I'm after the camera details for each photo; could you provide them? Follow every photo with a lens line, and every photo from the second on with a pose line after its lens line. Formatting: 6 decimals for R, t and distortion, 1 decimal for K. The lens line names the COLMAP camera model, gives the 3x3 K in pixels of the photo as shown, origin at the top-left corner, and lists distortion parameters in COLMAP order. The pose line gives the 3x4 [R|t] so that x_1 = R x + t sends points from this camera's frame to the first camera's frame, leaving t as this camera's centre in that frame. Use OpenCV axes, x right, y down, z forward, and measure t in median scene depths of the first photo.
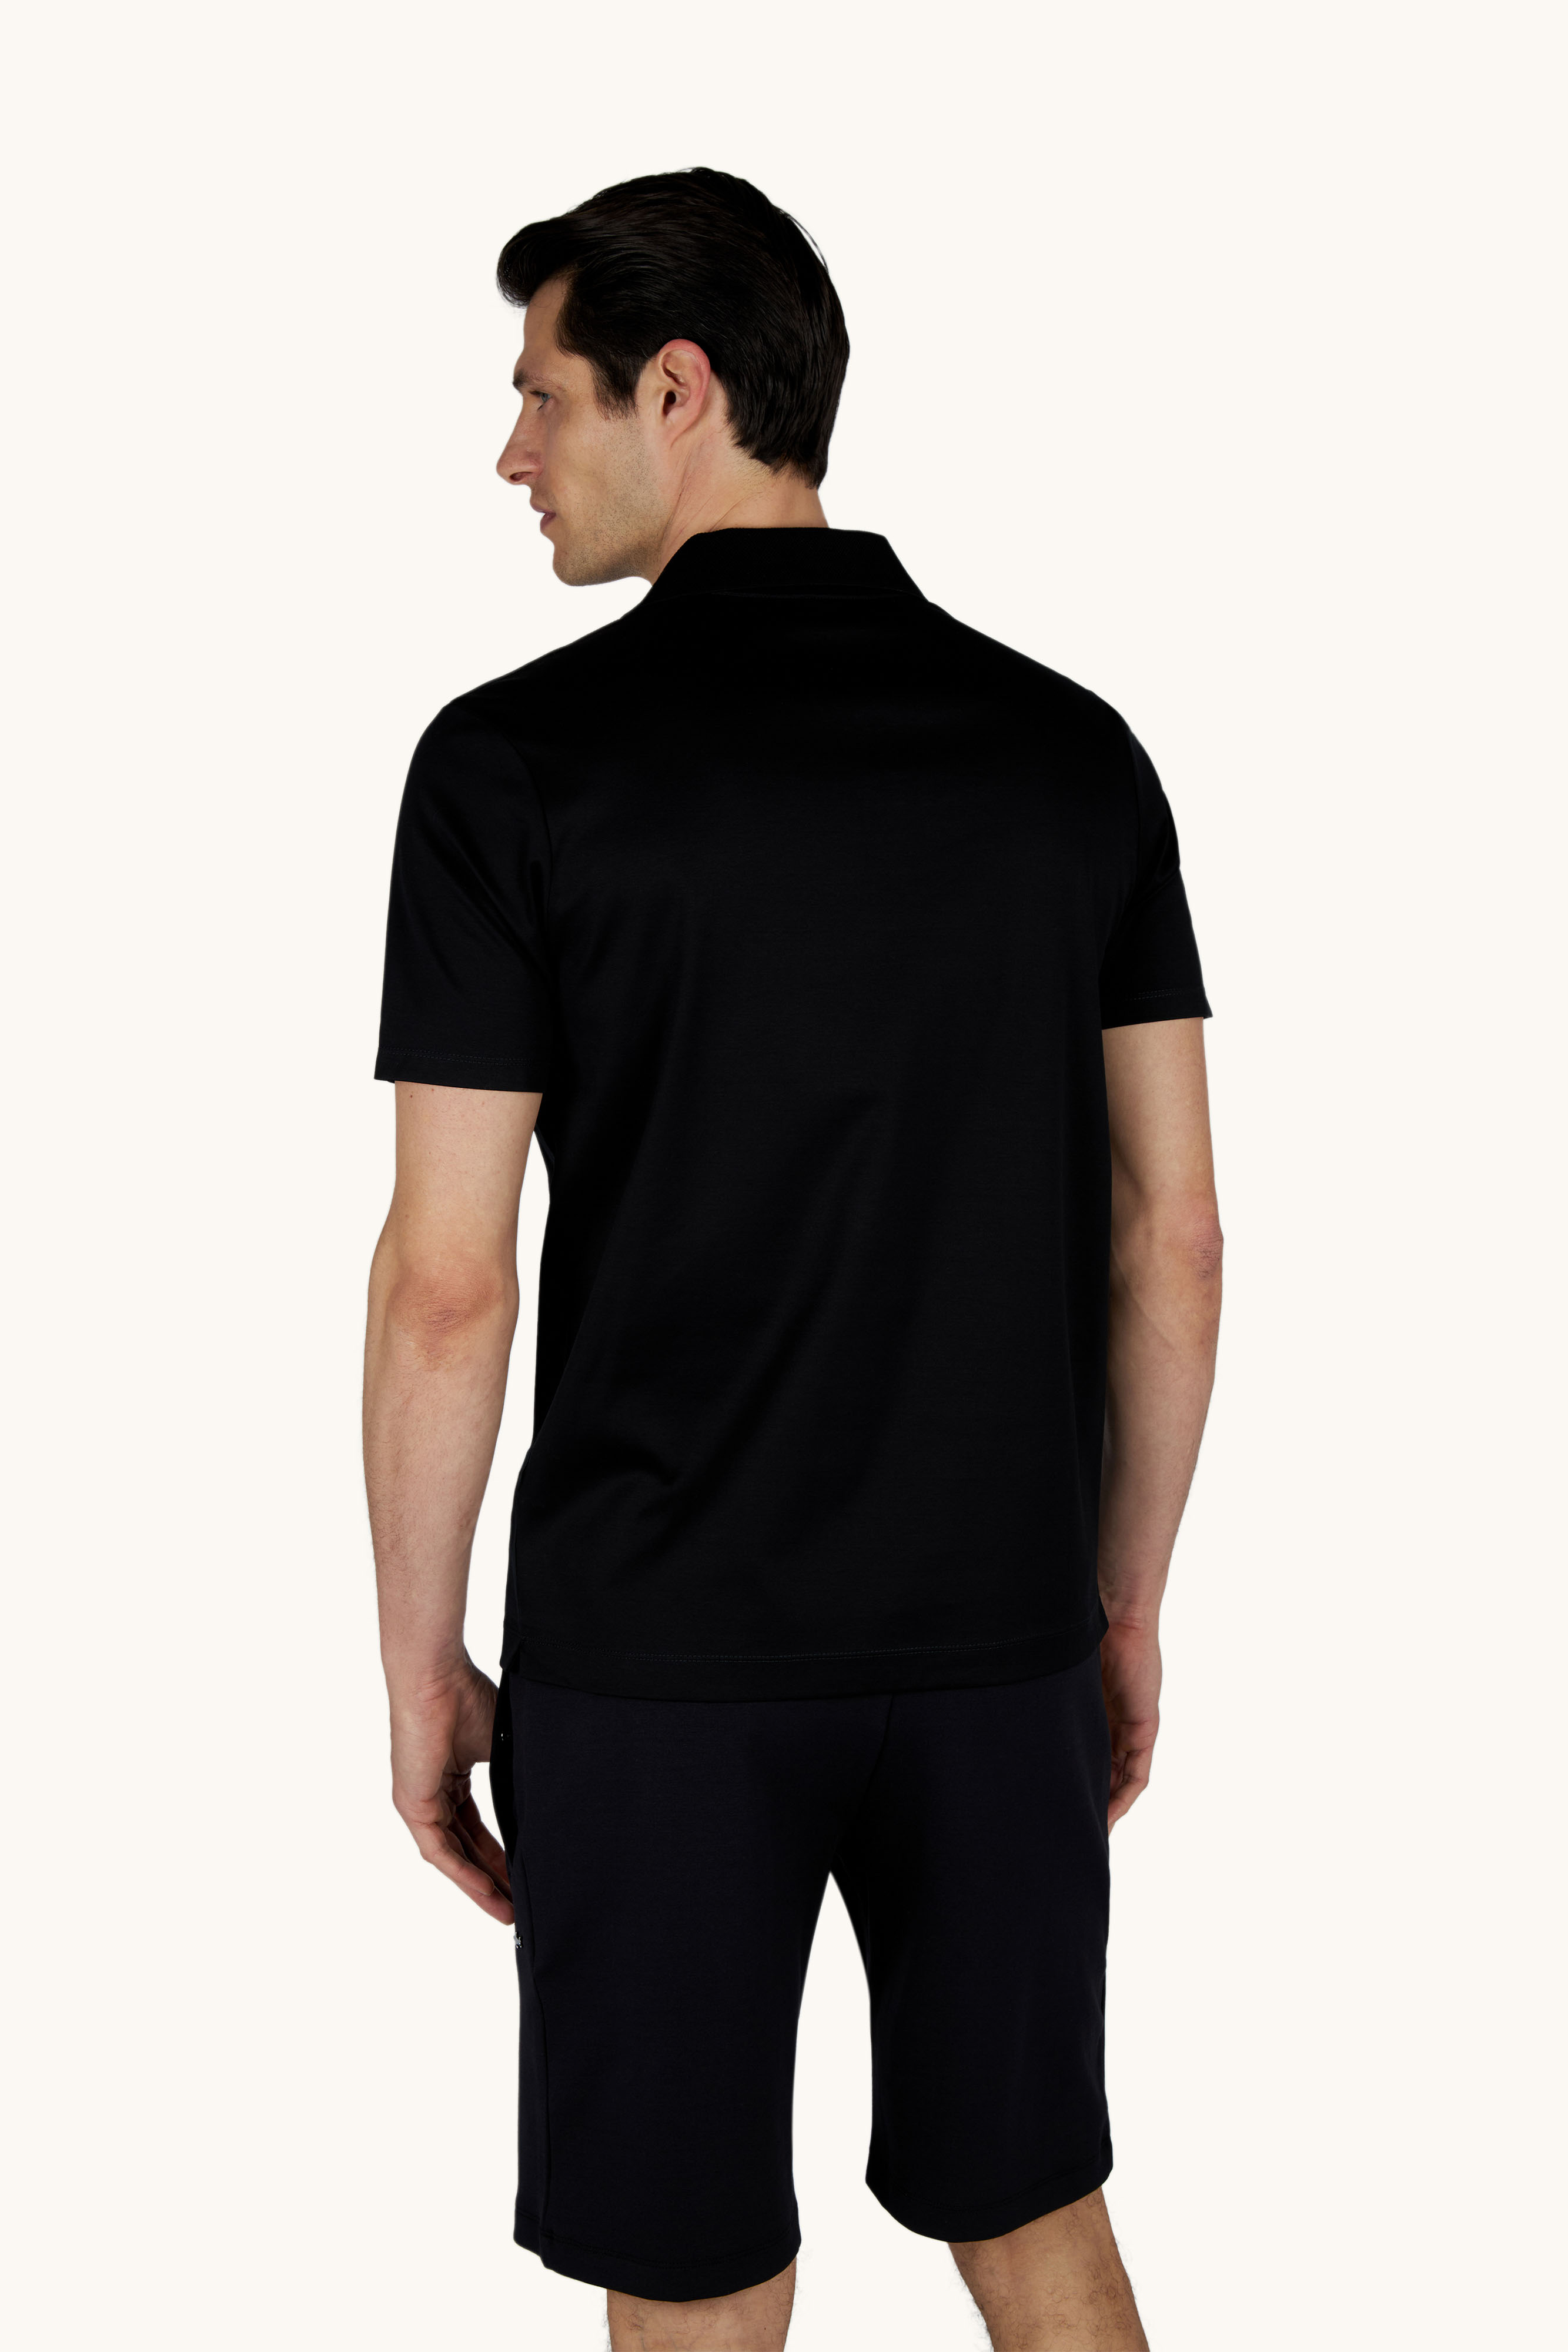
lens RADIAL K [[4332.7, 0, 784.4], [0, 4332.7, 1177.7], [0, 0, 1]] dist [0.067864, 0.000000]
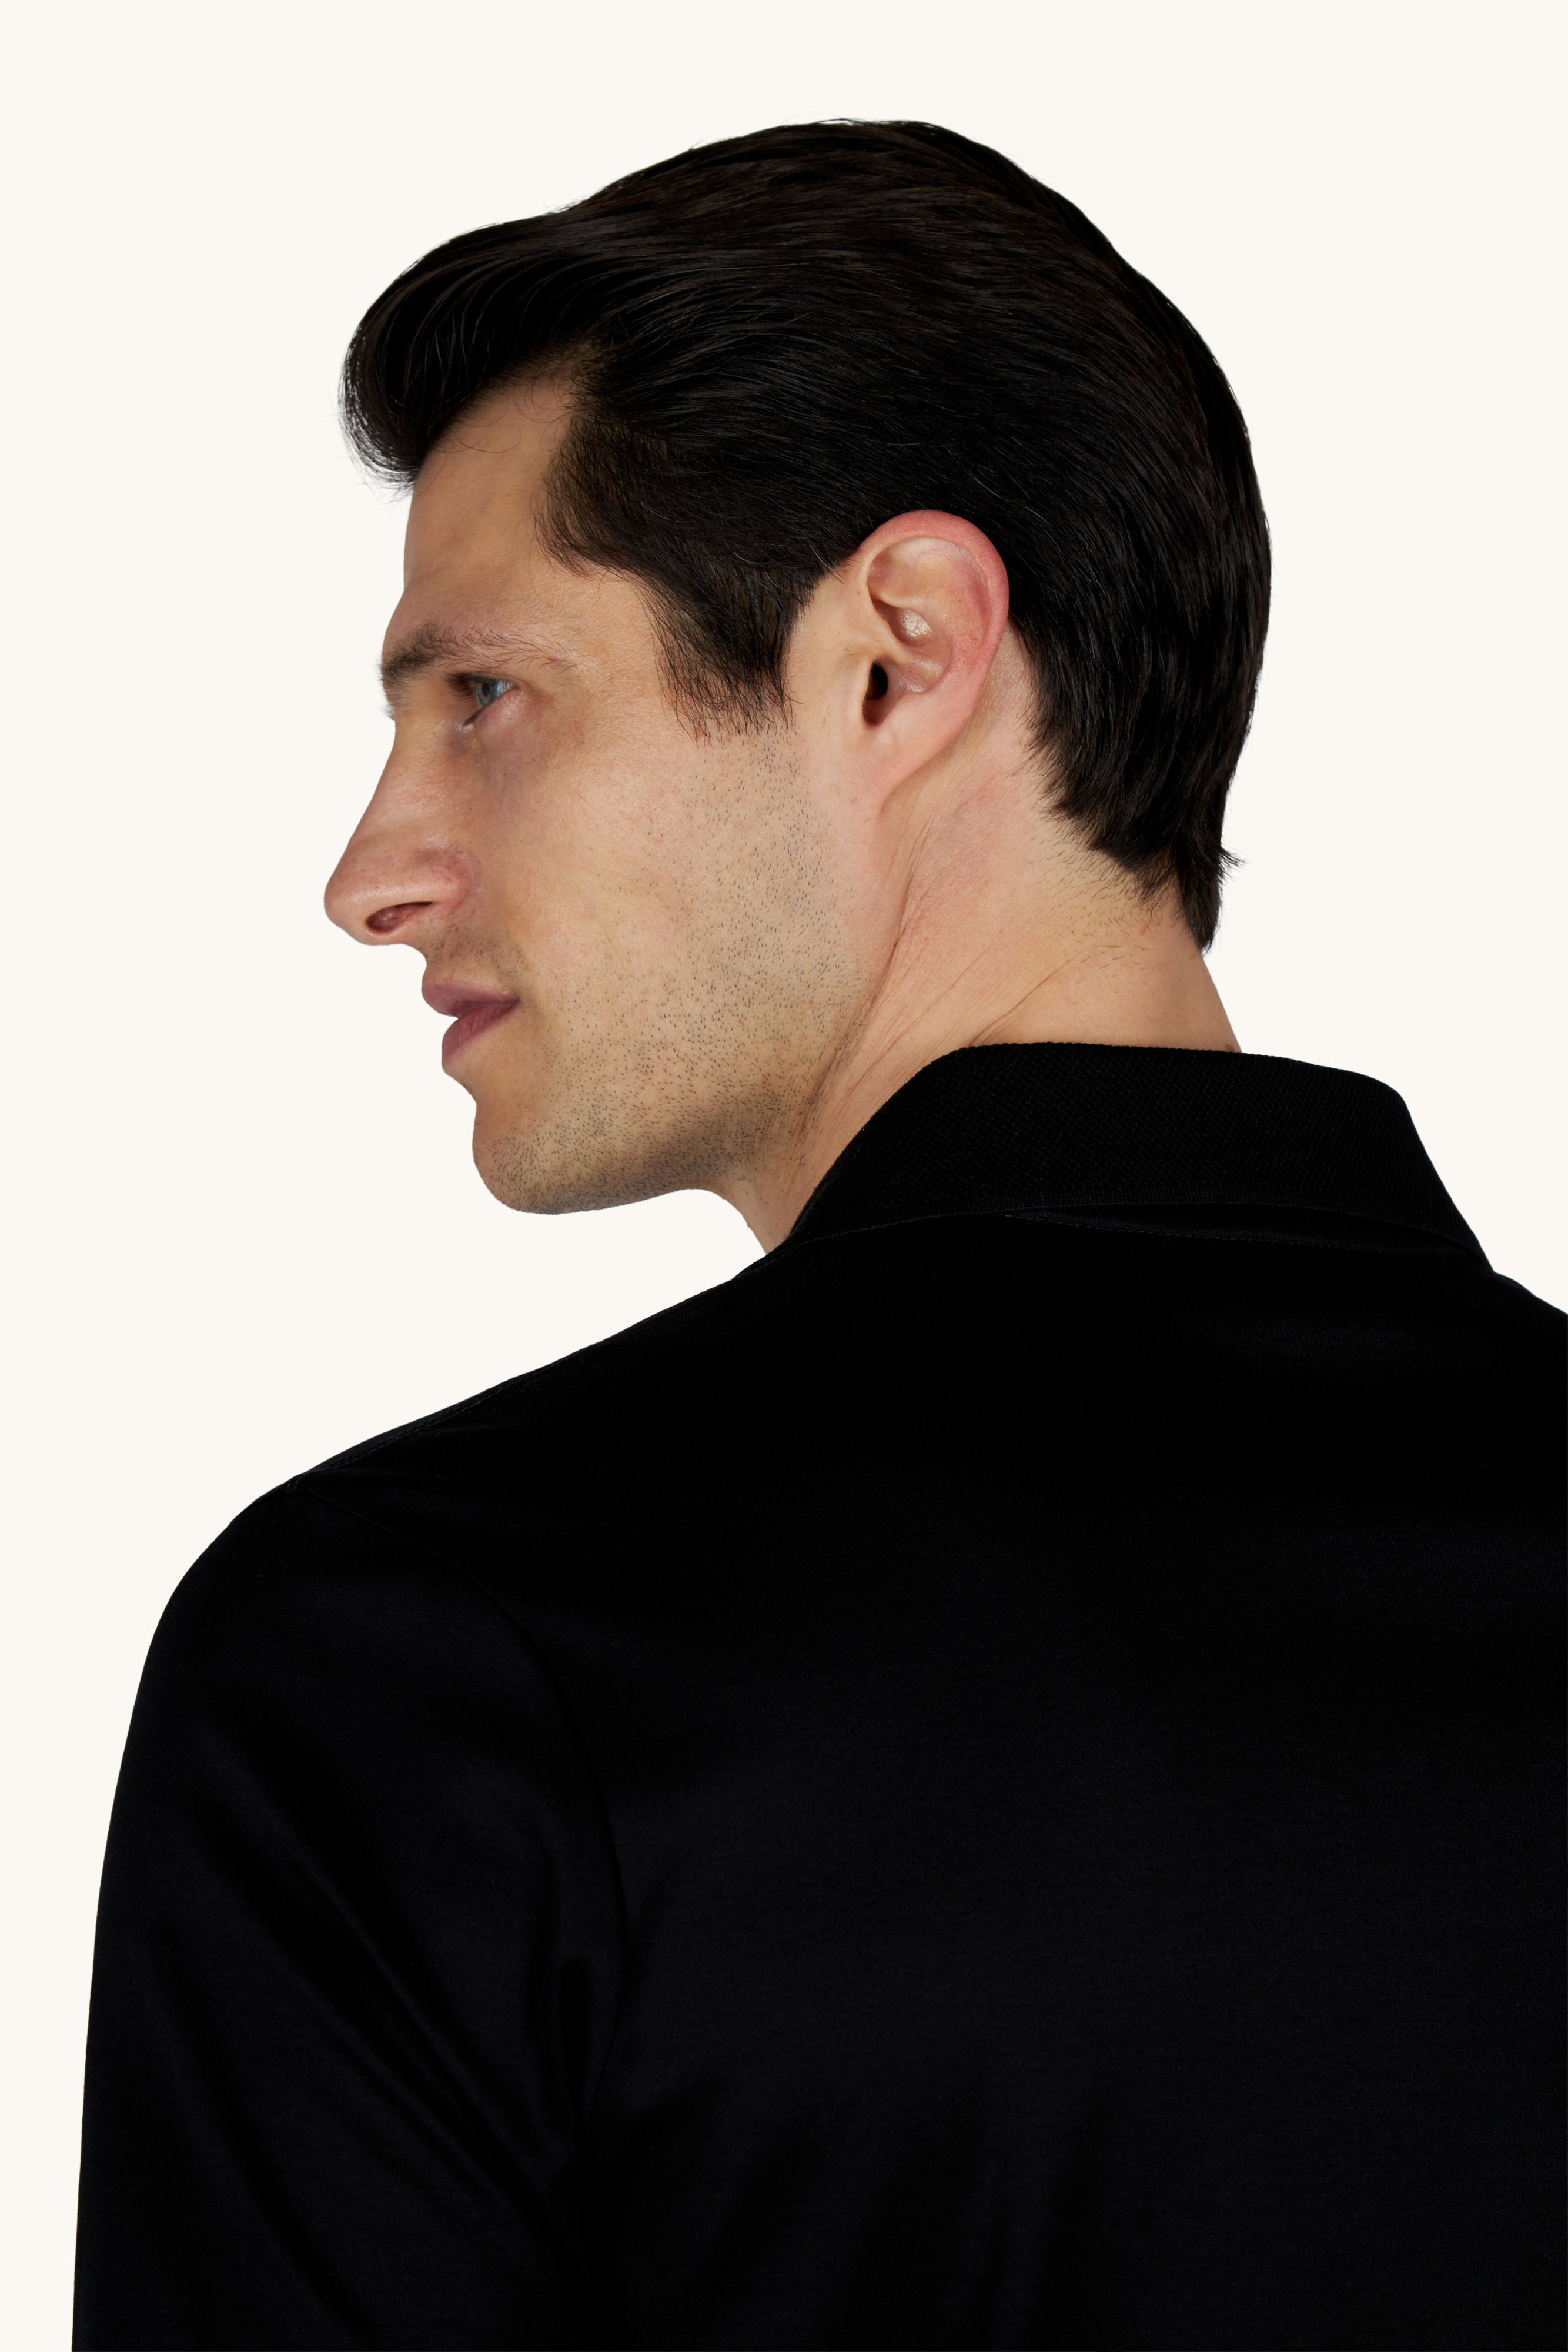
lens RADIAL K [[6710.4, 0, 785.1], [0, 6710.4, 1174.3], [0, 0, 1]] dist [0.206644, 0.000000]
pose [[0.993531, 0.020730, 0.111653, -0.095350], [0.000574, 0.982269, -0.187477, -0.033582], [-0.113560, 0.186328, 0.975903, 0.458255]]
